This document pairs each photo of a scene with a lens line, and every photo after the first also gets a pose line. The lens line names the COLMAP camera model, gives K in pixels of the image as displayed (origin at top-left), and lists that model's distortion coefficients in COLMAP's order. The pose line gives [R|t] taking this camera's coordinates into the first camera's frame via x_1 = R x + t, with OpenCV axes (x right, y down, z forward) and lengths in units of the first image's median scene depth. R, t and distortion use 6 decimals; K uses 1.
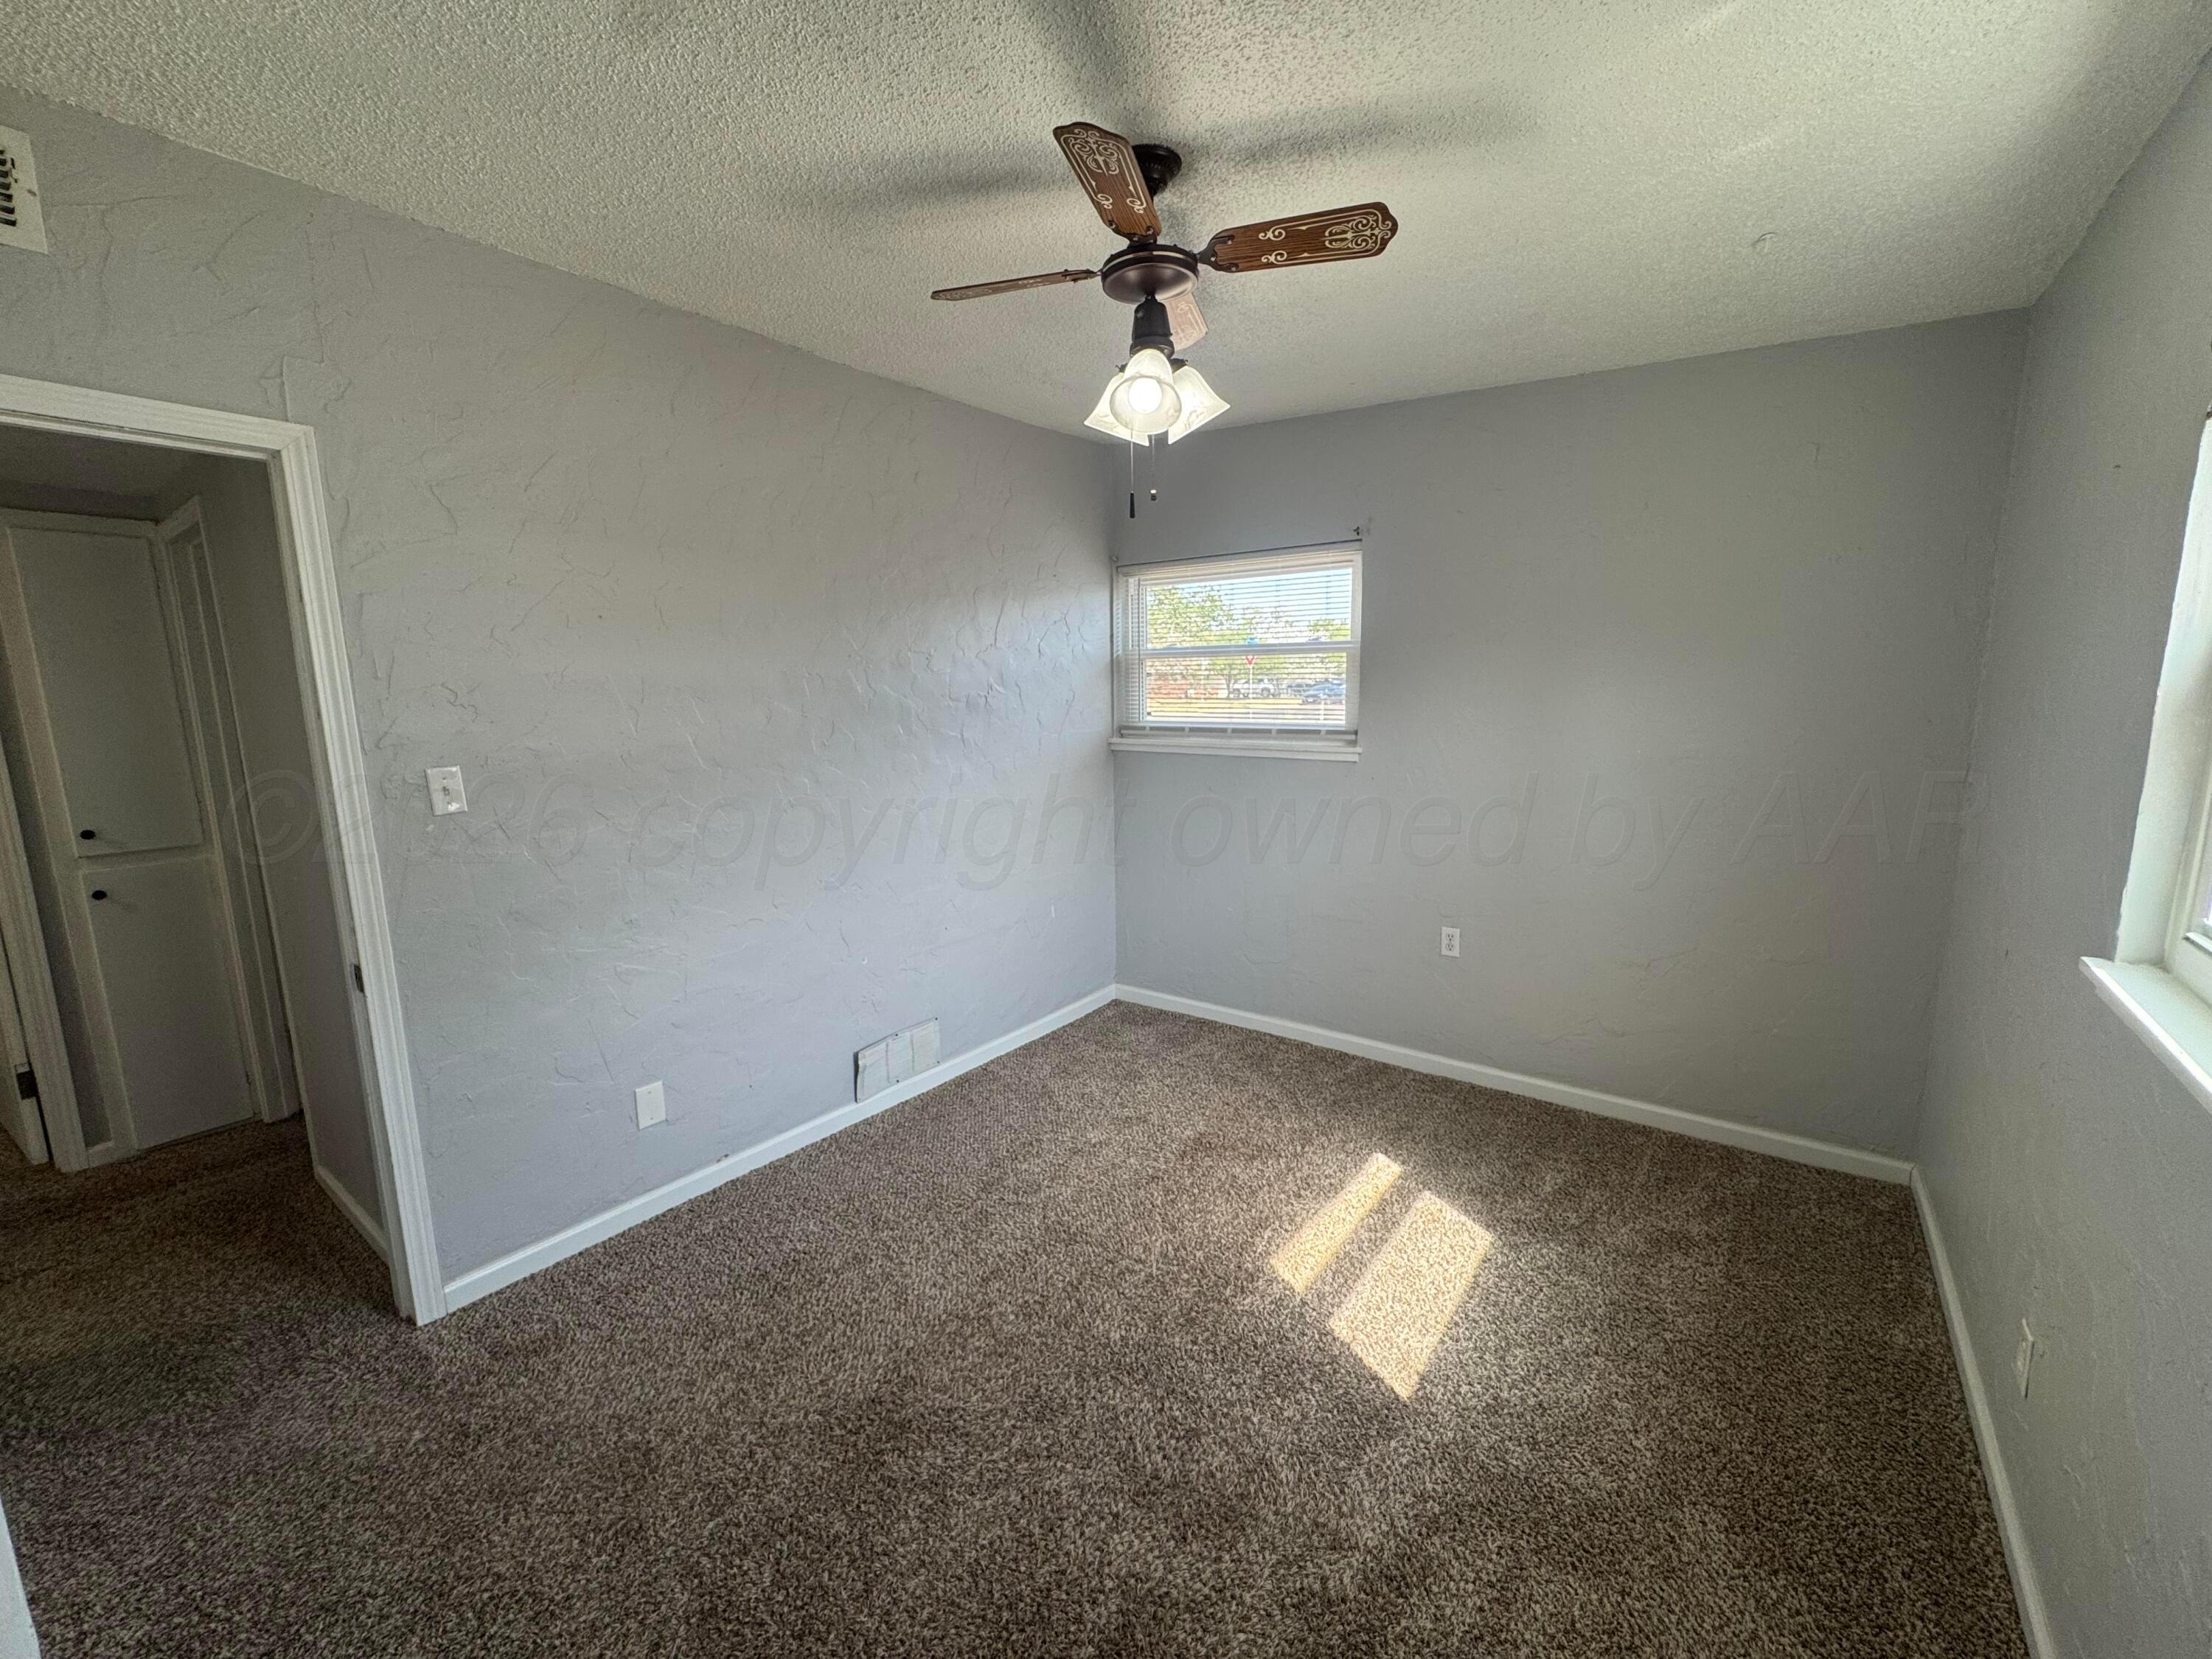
lens RADIAL K [[879.9, 0, 1108.2], [0, 879.9, 824.8], [0, 0, 1]] dist [-0.001300, -0.000183]
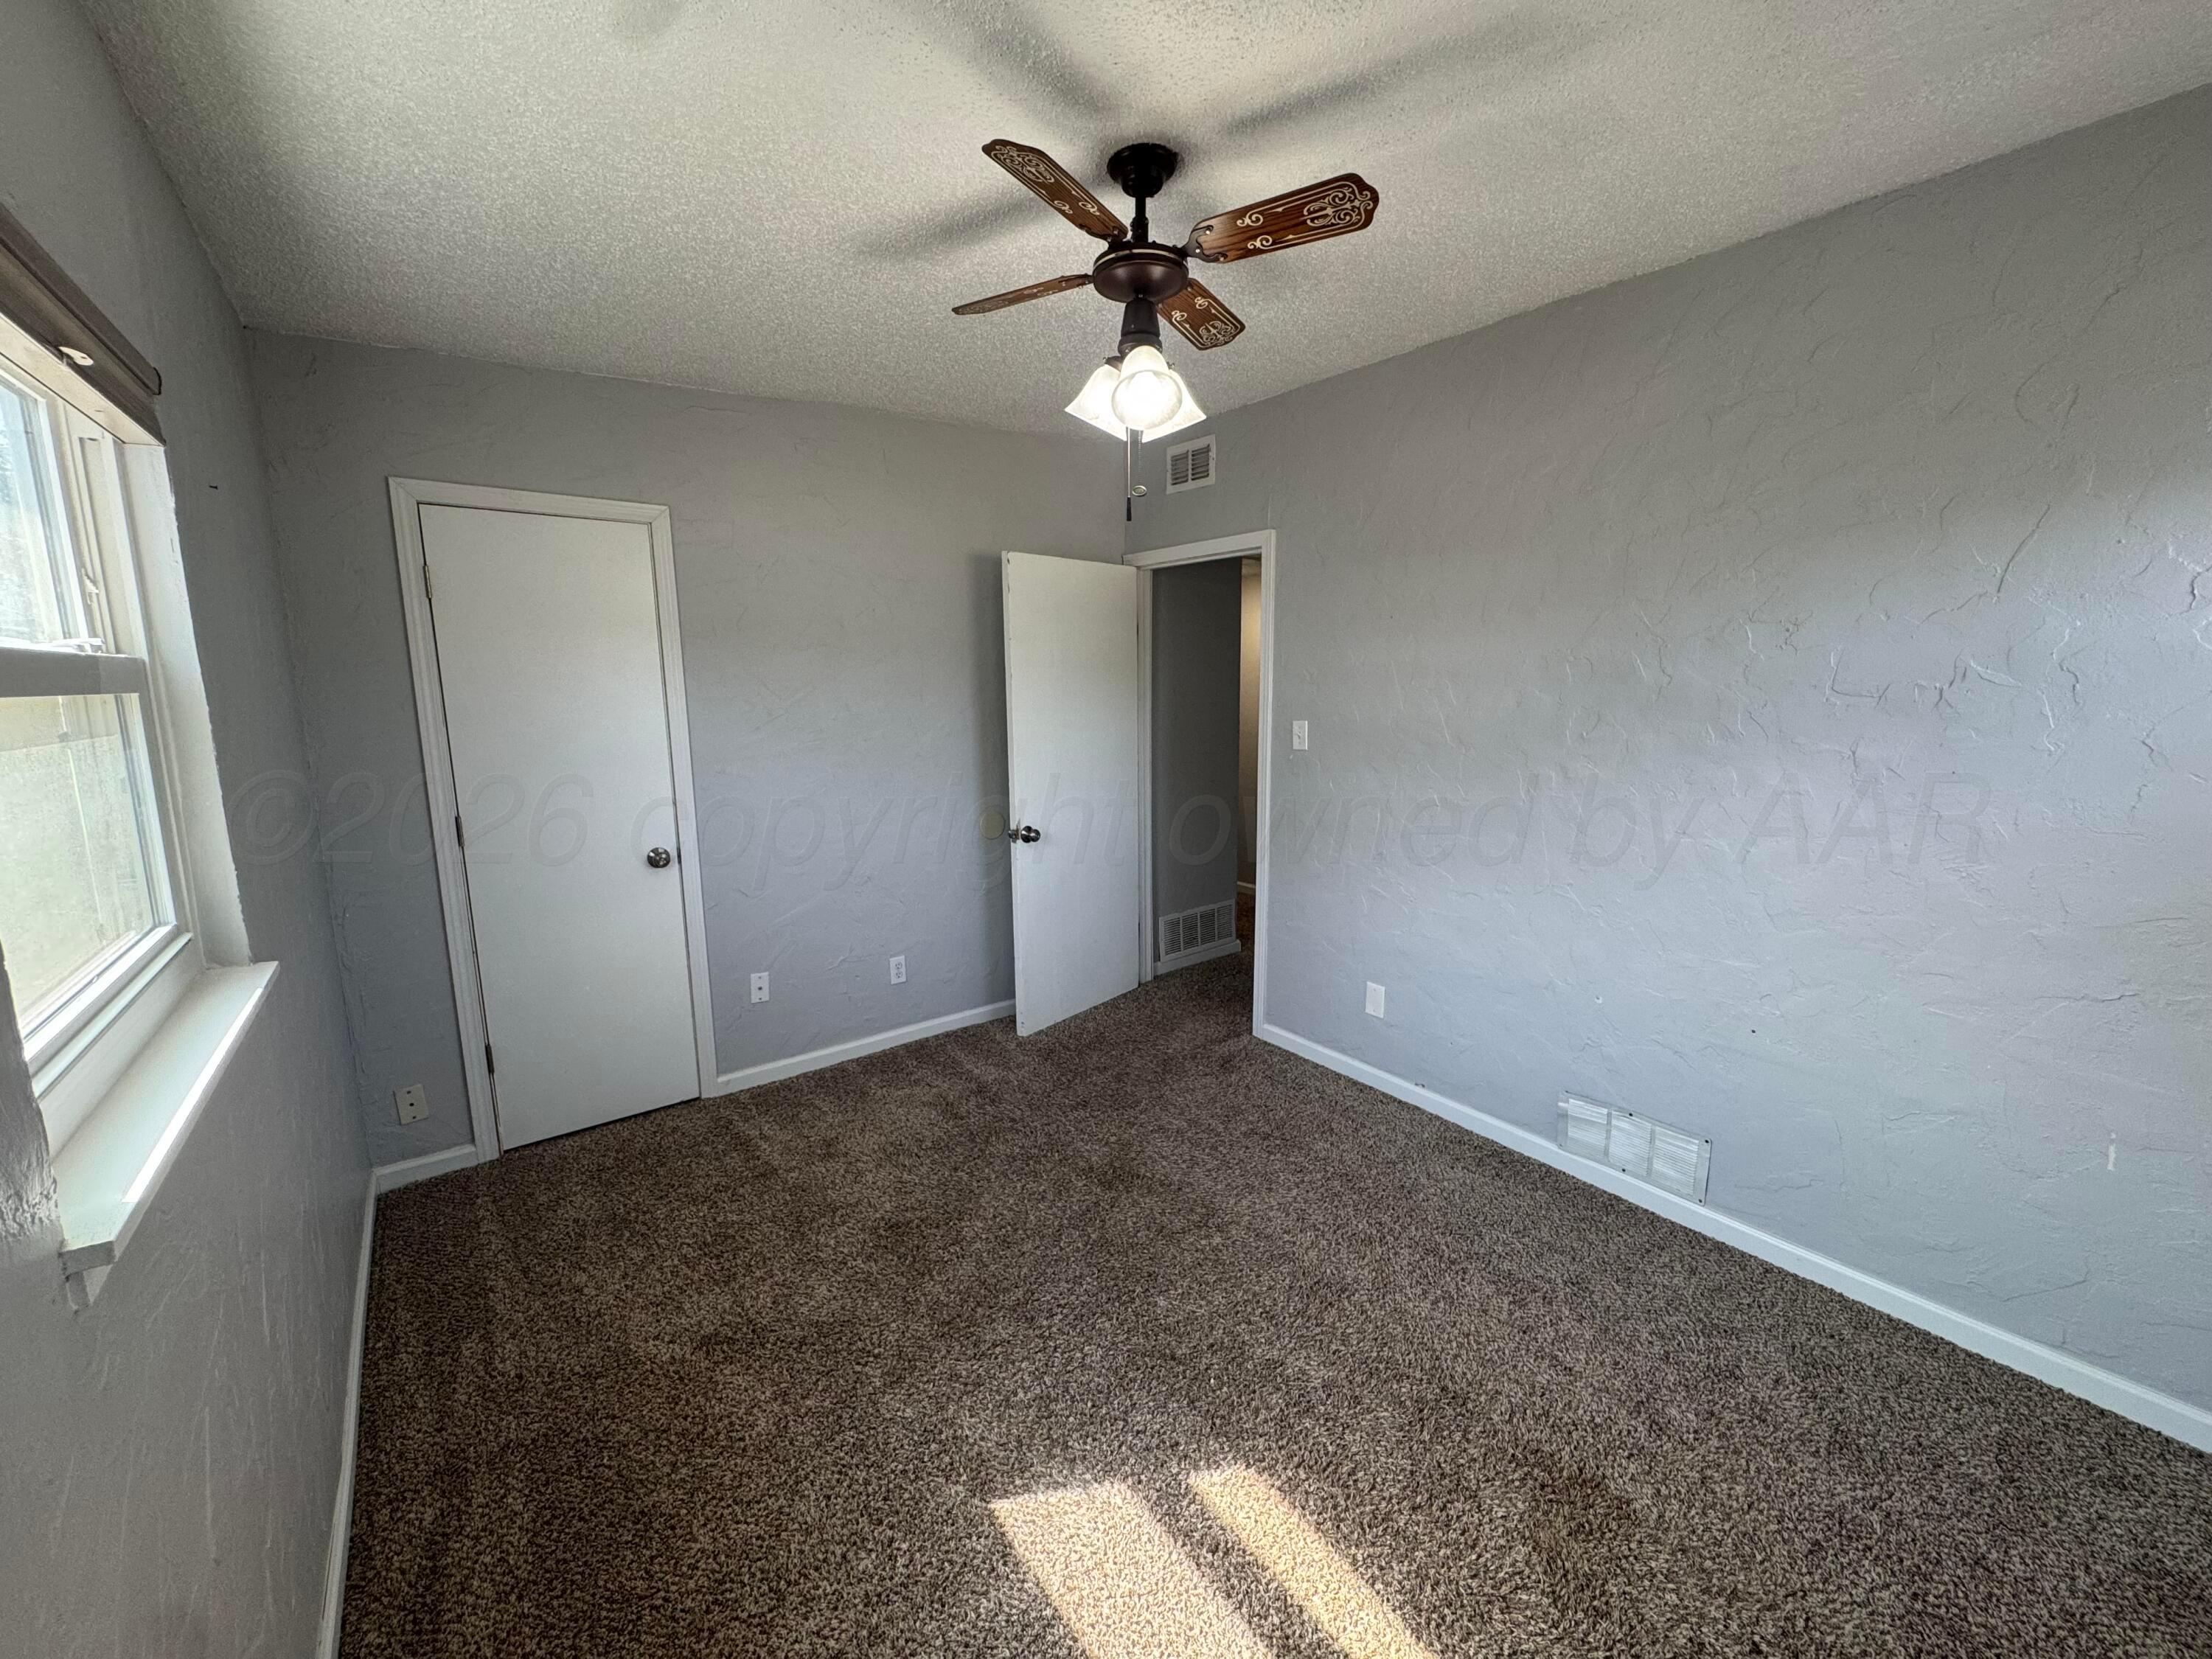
lens RADIAL K [[879.9, 0, 1108.2], [0, 879.9, 824.8], [0, 0, 1]] dist [-0.001300, -0.000183]
pose [[-0.263707, 0.174899, -0.948614, 0.873115], [-0.140442, 0.965984, 0.217144, -0.175521], [0.954324, 0.190488, -0.230173, 1.019566]]
